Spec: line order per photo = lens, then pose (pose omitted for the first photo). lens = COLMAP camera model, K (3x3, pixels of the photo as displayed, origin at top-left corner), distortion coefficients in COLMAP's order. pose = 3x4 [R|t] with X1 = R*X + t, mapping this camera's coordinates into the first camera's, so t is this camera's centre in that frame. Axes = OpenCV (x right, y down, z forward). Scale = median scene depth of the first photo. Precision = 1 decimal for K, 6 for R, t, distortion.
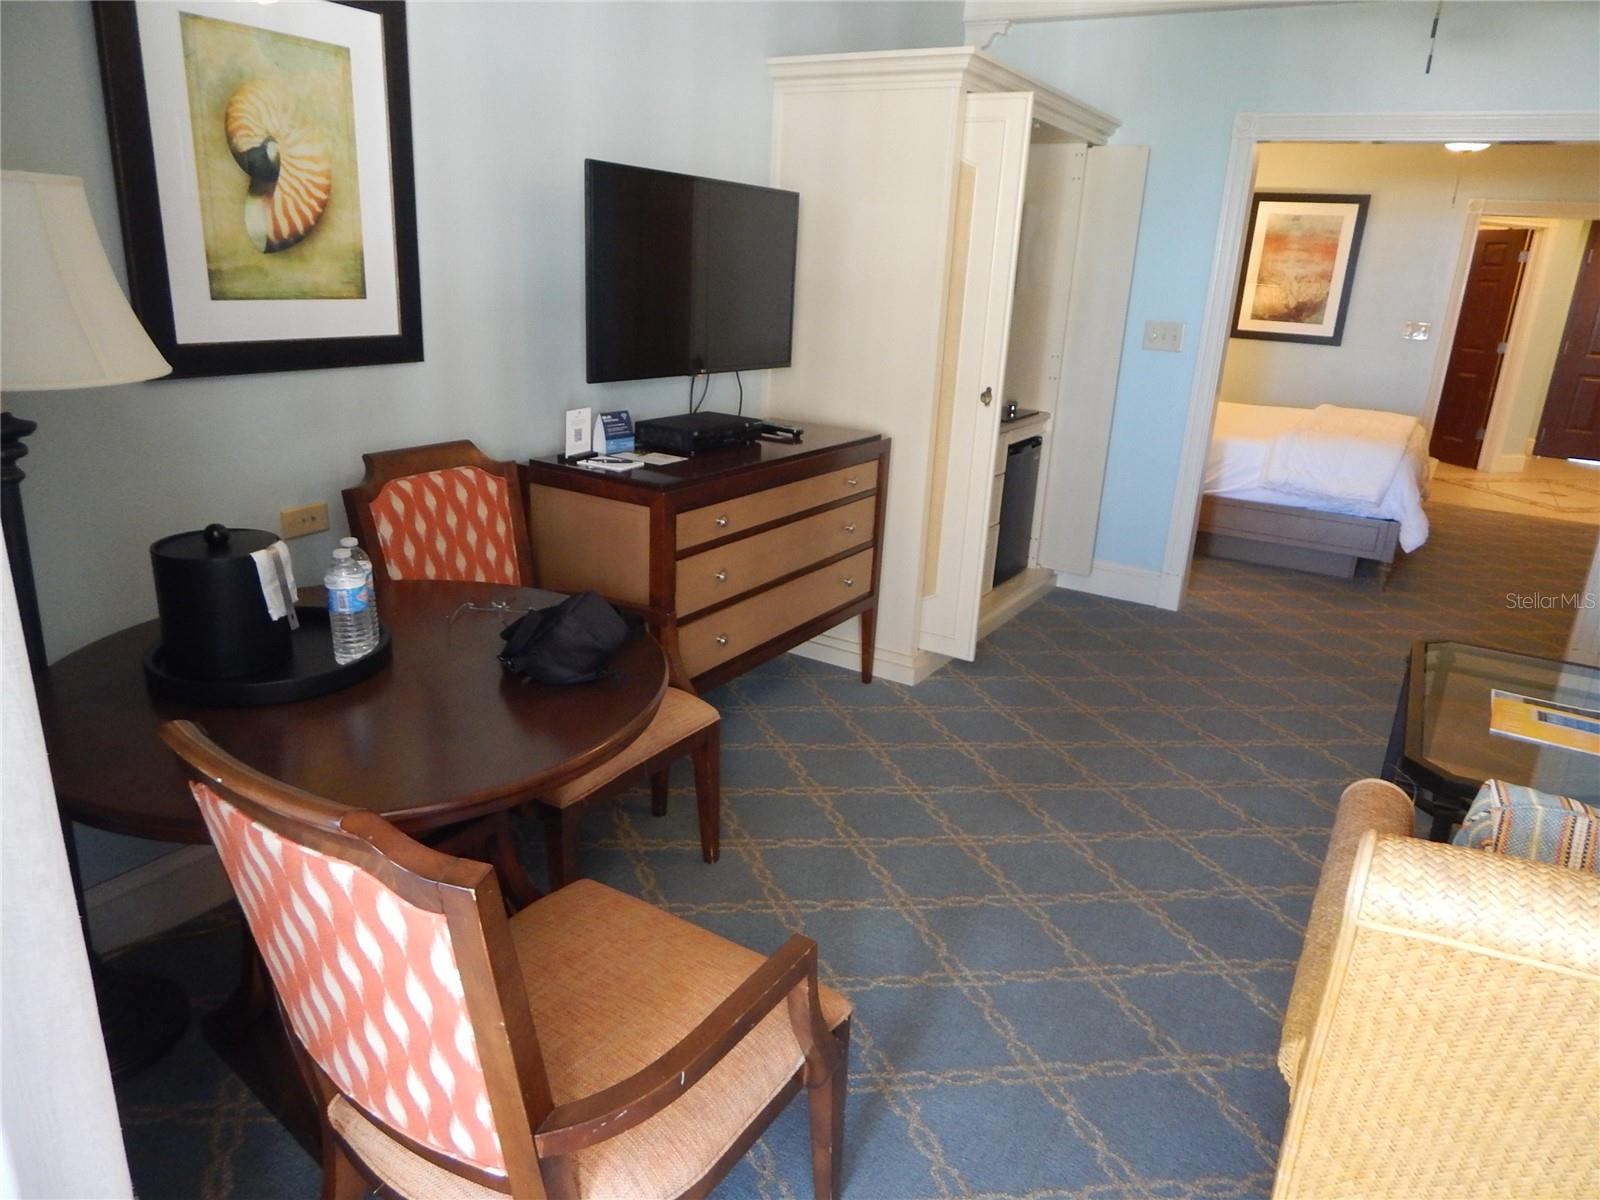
lens RADIAL K [[1053.8, 0, 800.0], [0, 1053.8, 600.0], [0, 0, 1]] dist [-0.000366, -0.003833]
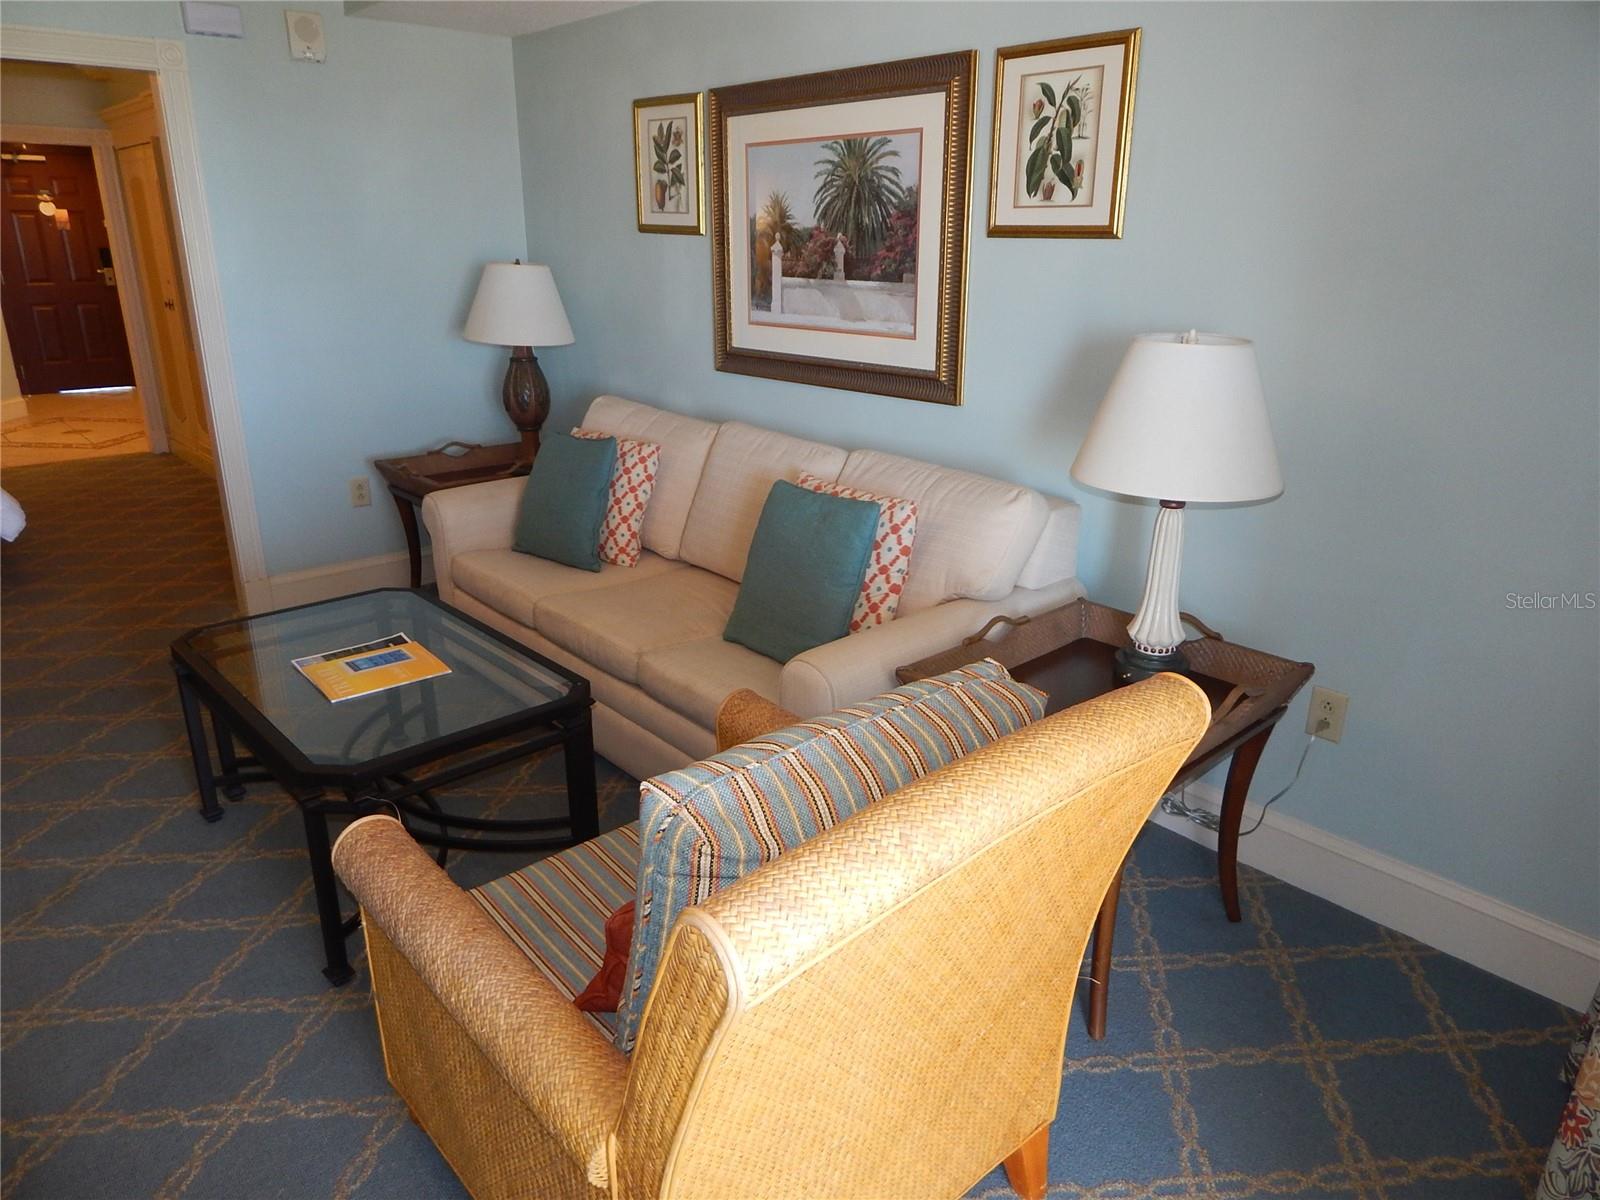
lens RADIAL K [[1053.8, 0, 800.0], [0, 1053.8, 600.0], [0, 0, 1]] dist [-0.000366, -0.003833]
pose [[0.272753, -0.361604, 0.891543, -0.056353], [0.294212, 0.913635, 0.280555, -0.104408], [-0.915994, 0.185781, 0.355585, 0.233530]]
